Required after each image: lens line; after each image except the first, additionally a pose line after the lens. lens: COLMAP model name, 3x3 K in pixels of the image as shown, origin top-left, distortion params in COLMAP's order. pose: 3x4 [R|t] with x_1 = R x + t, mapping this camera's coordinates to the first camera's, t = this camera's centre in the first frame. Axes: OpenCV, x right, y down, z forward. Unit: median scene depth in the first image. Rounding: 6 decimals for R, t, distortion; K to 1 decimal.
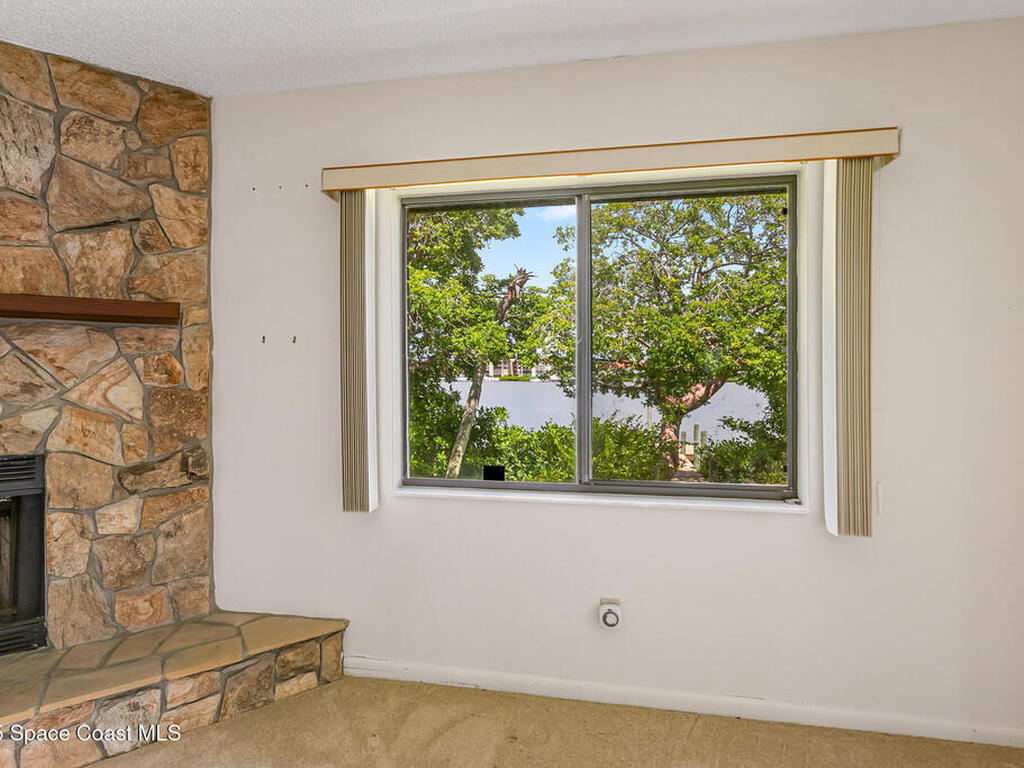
lens RADIAL K [[462.3, 0, 512.0], [0, 462.3, 377.9], [0, 0, 1]] dist [-0.000855, -0.000221]
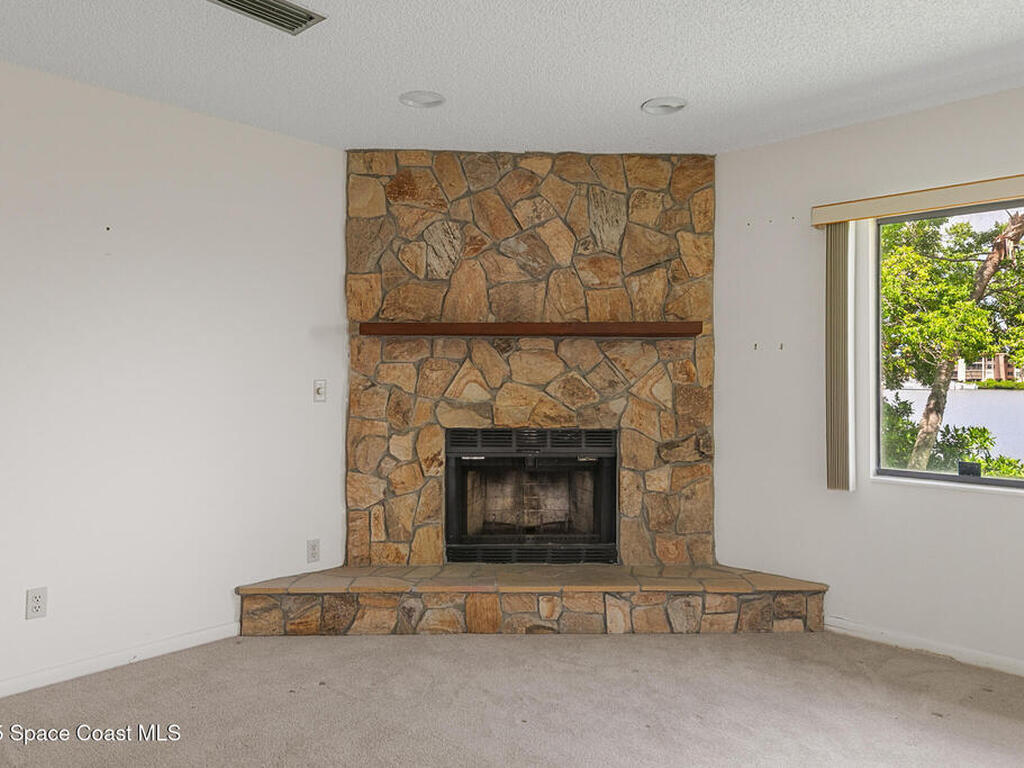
lens RADIAL K [[729.0, 0, 588.4], [0, 729.0, 375.1], [0, 0, 1]] dist [0.020099, 0.002854]
pose [[0.870148, 0.003314, -0.492780, 0.031984], [-0.008535, 0.999929, -0.008347, 0.012753], [0.492717, 0.011469, 0.870114, -0.964029]]
